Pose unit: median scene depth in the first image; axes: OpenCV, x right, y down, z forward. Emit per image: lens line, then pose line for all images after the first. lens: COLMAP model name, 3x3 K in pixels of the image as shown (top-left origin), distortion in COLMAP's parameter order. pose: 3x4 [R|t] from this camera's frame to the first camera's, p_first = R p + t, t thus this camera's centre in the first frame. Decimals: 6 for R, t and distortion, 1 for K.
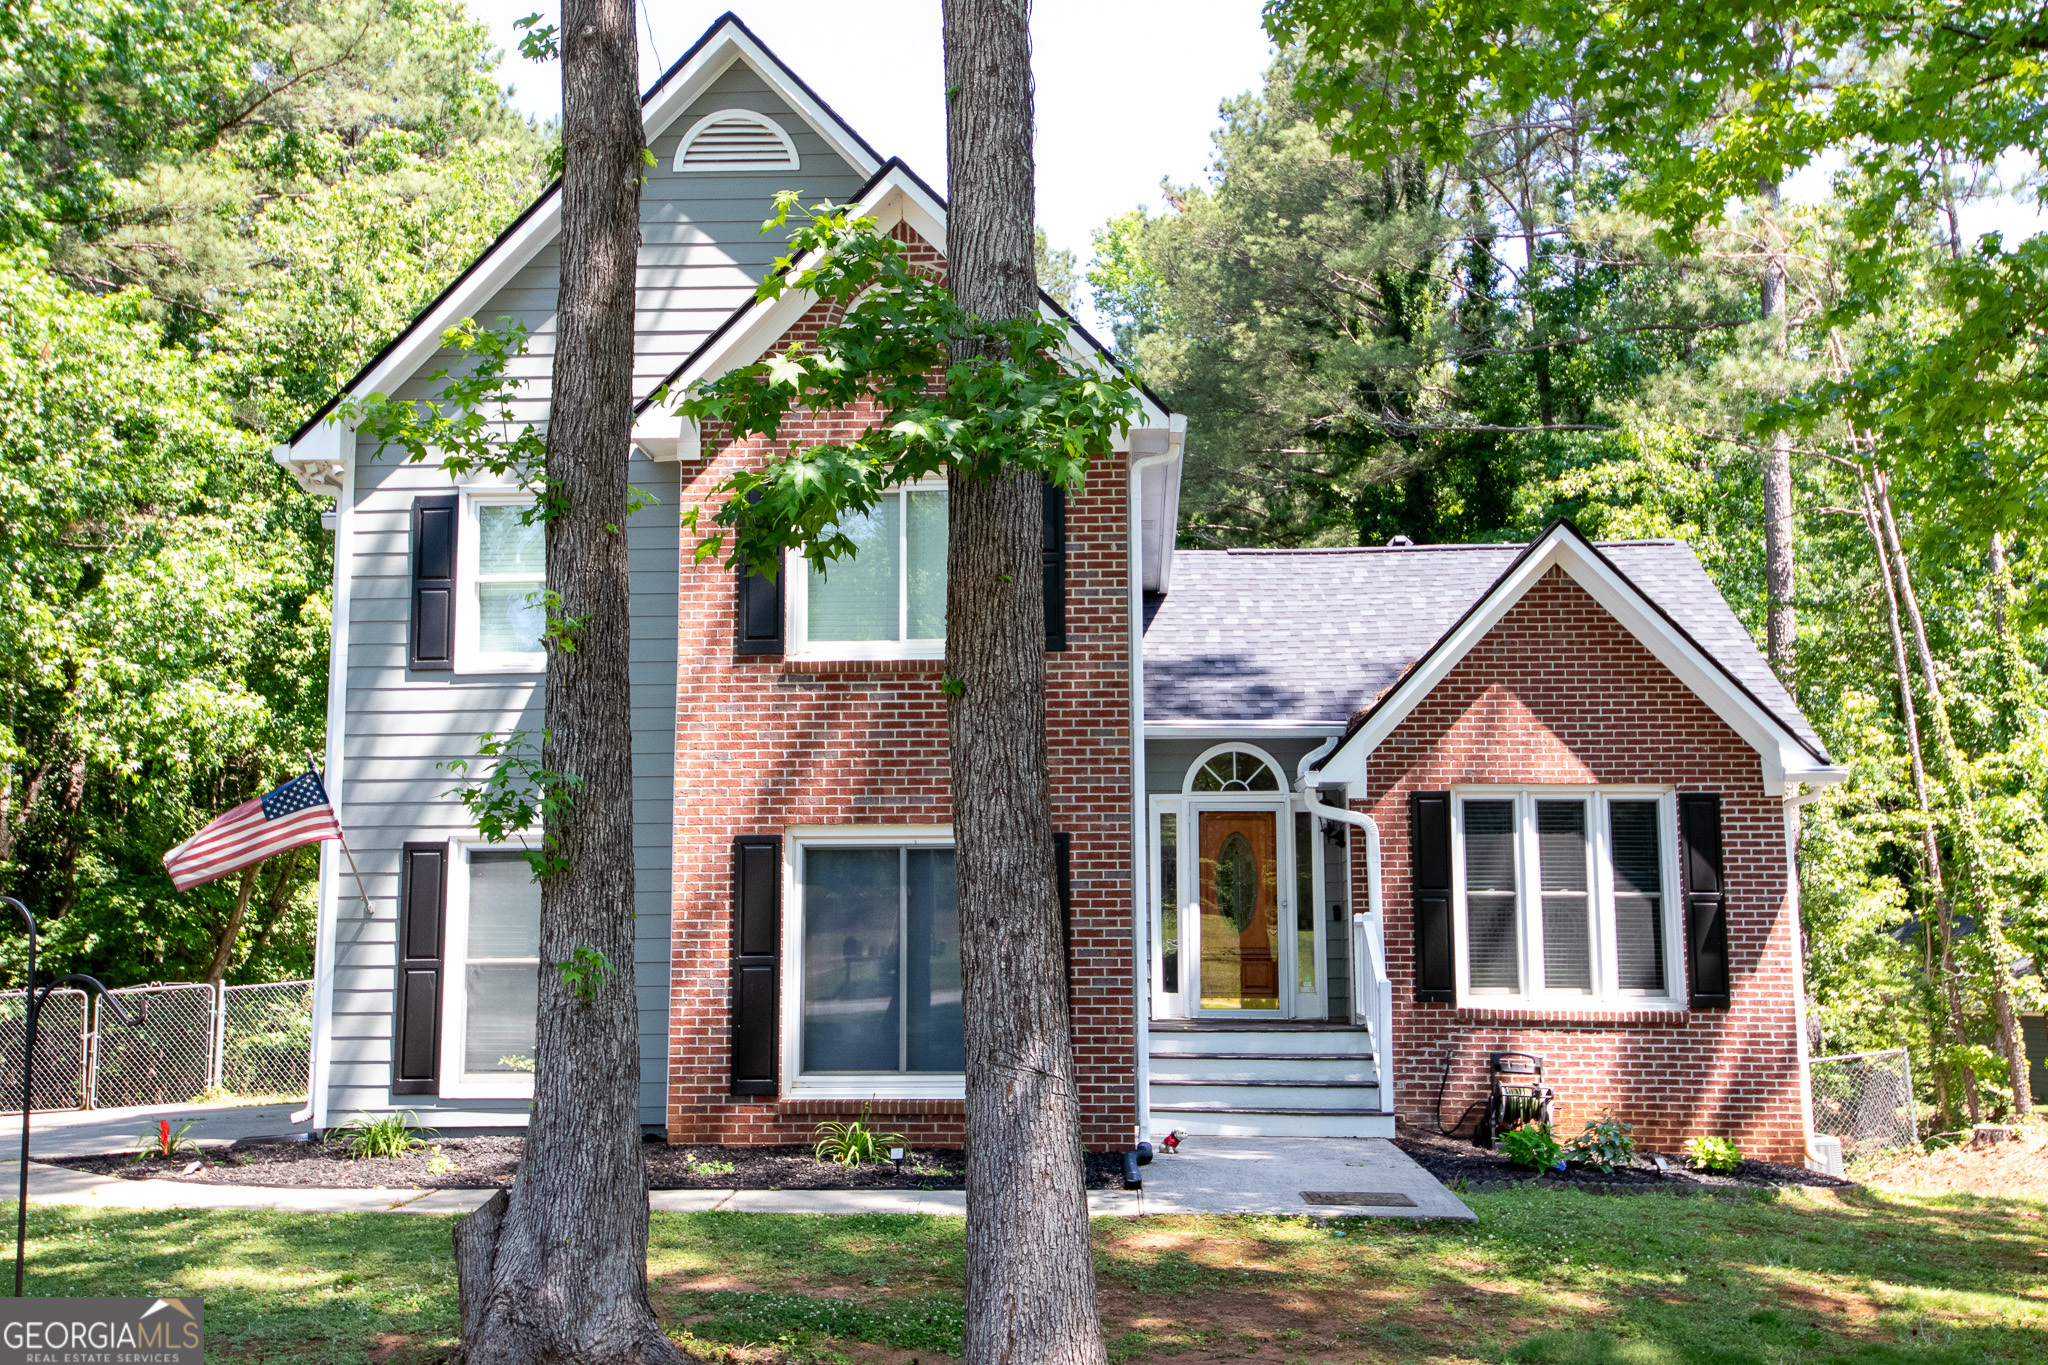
lens RADIAL K [[1982.9, 0, 1024.0], [0, 1982.9, 682.5], [0, 0, 1]] dist [0.059855, -0.001477]
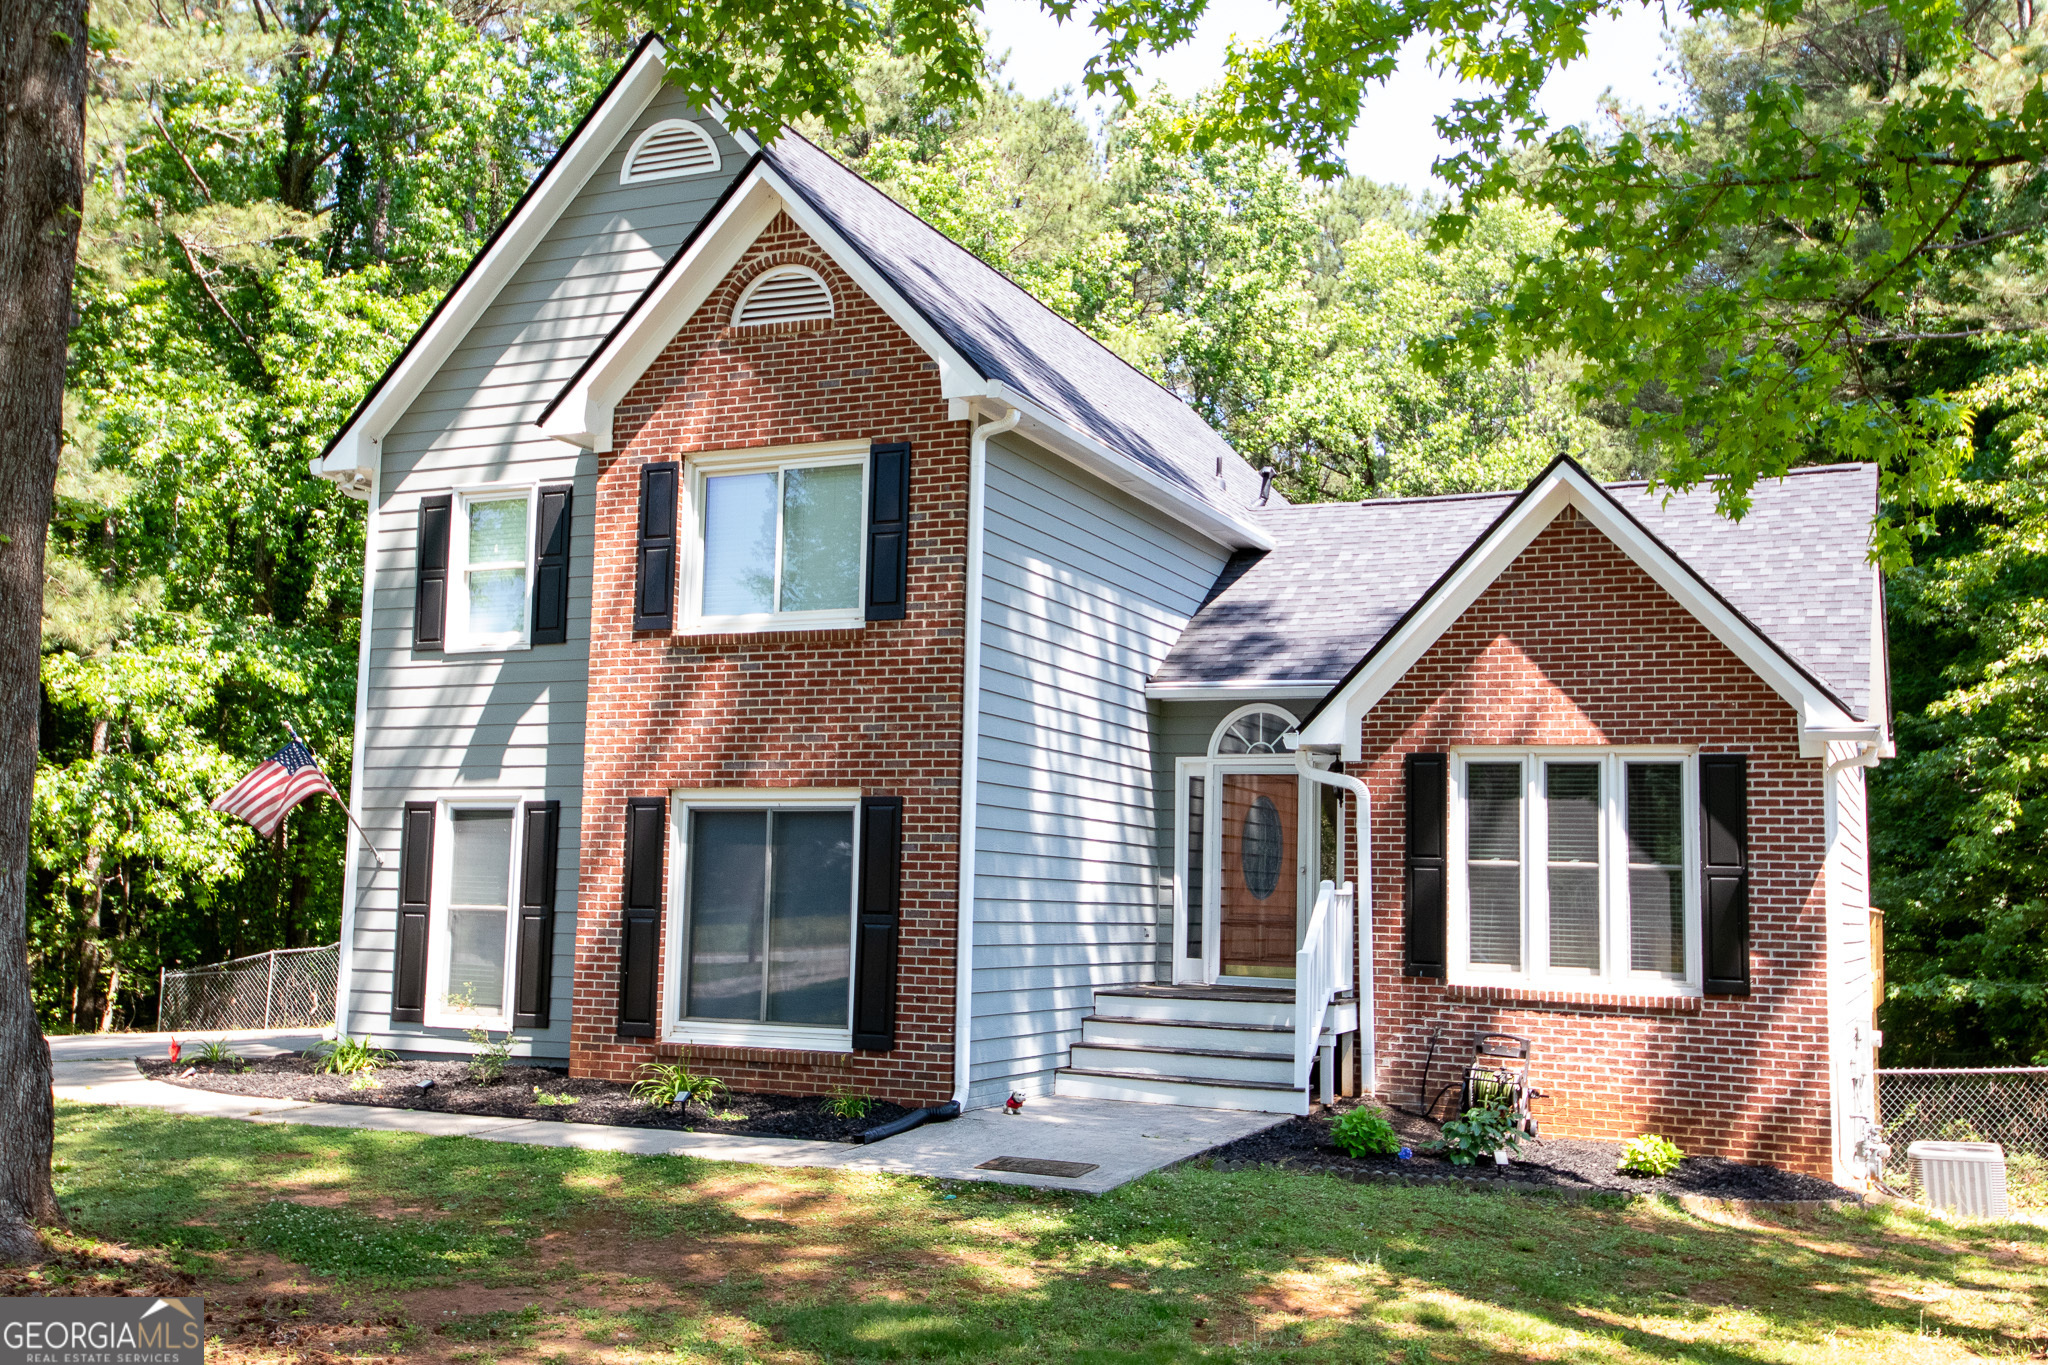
lens RADIAL K [[1982.9, 0, 1024.0], [0, 1982.9, 682.5], [0, 0, 1]] dist [0.059855, -0.001477]
pose [[0.931597, -0.015700, -0.363154, 0.376007], [0.023570, 0.999573, 0.017249, 0.000487], [0.362728, -0.024628, 0.931569, 0.057396]]
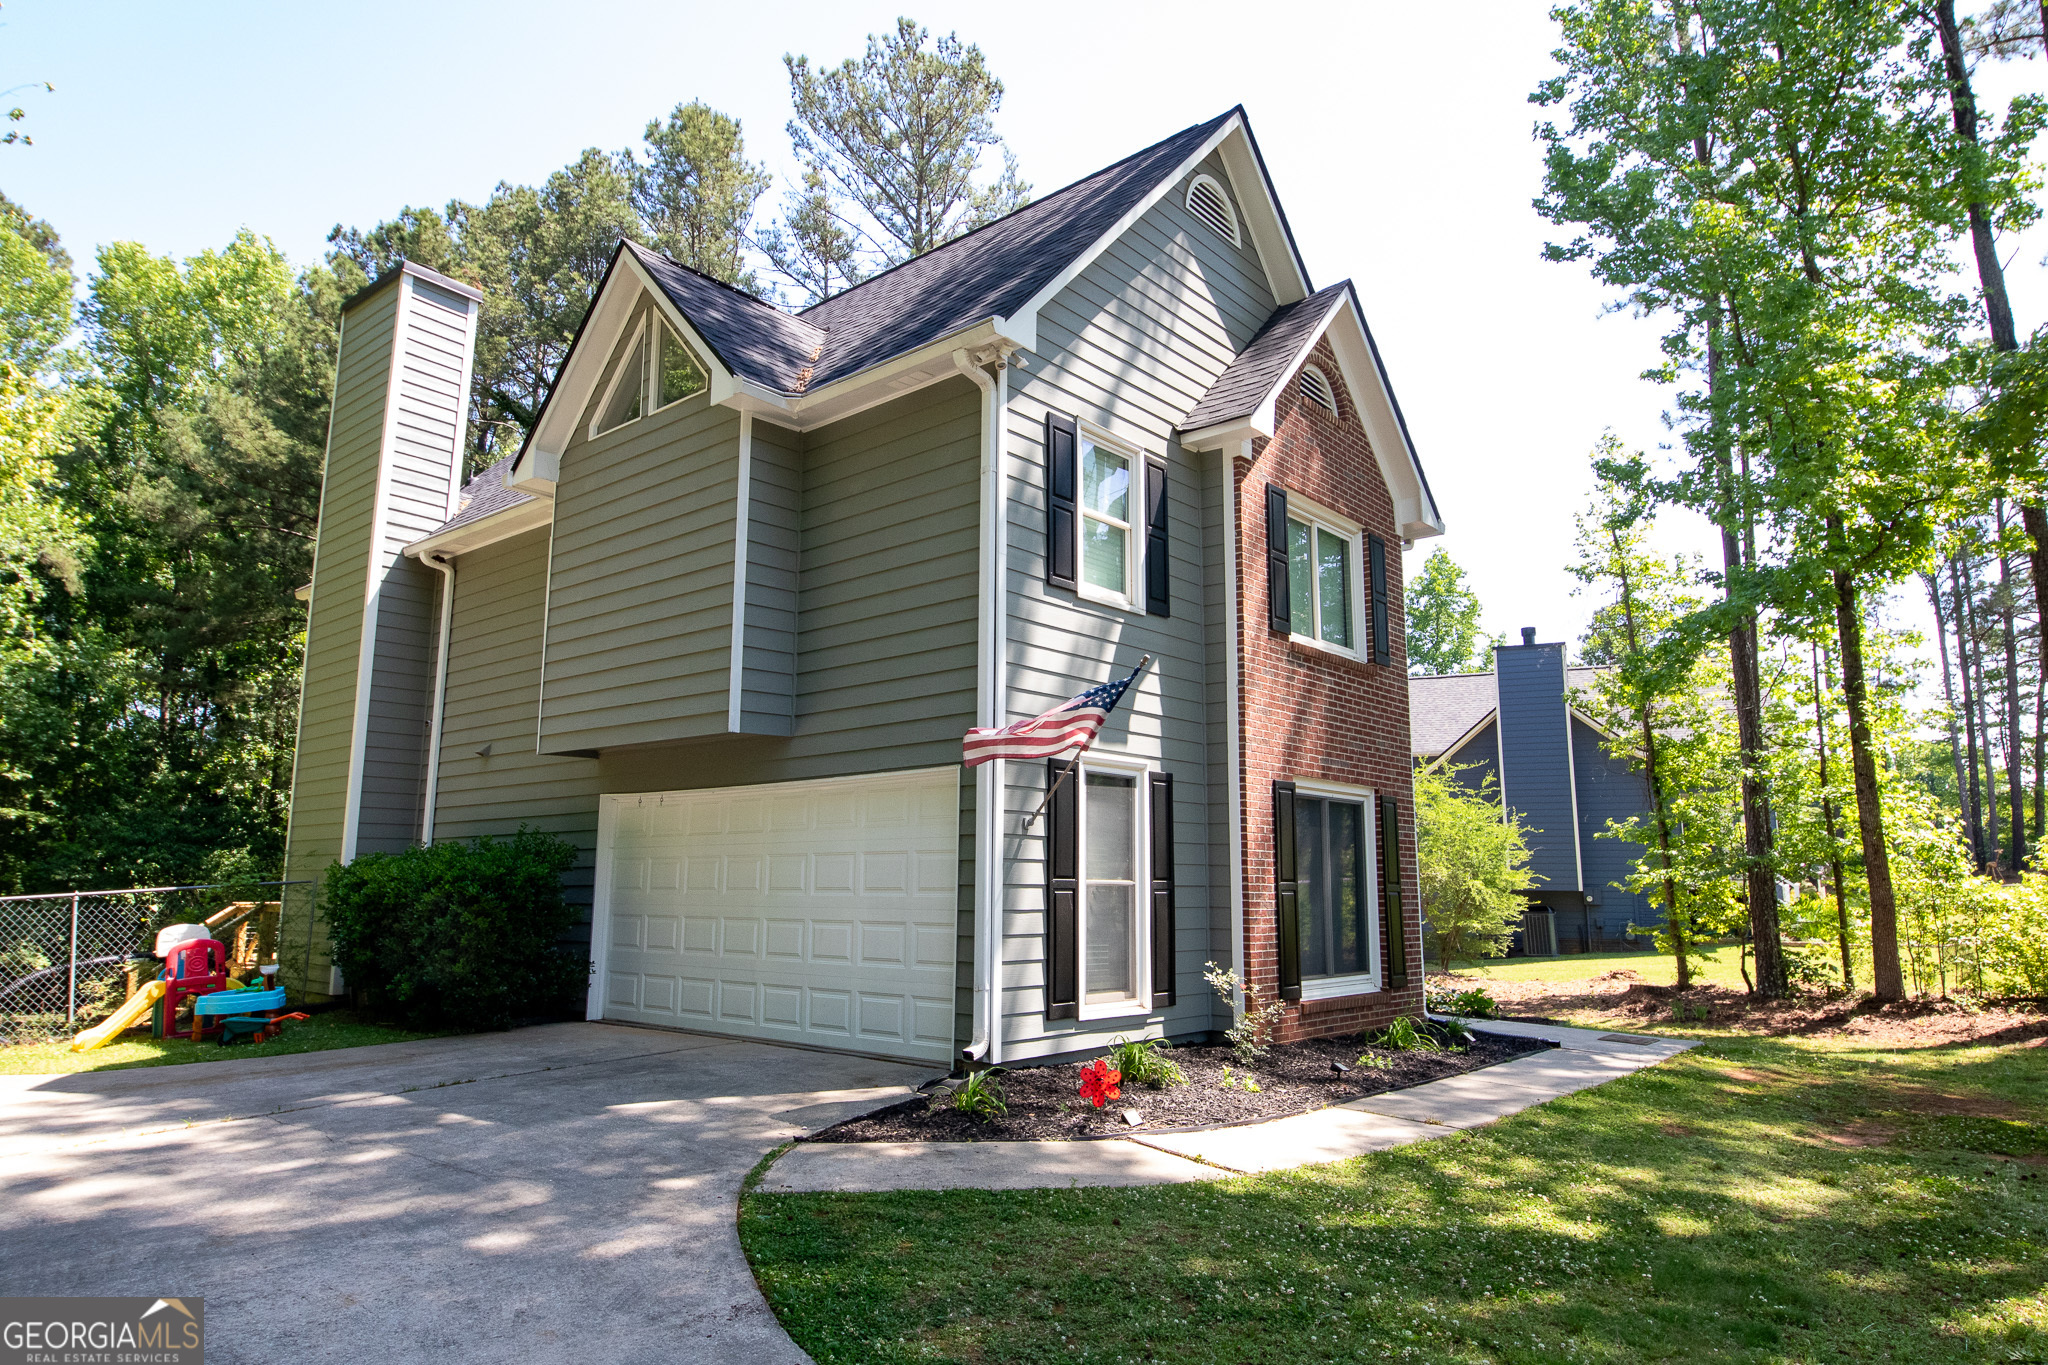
lens RADIAL K [[1234.8, 0, 1024.0], [0, 1234.8, 682.5], [0, 0, 1]] dist [0.034746, -0.033582]
pose [[0.613031, 0.139719, 0.777606, -0.684067], [-0.117831, 0.989399, -0.084880, 0.083119], [-0.781222, -0.039592, 0.622996, 0.549503]]
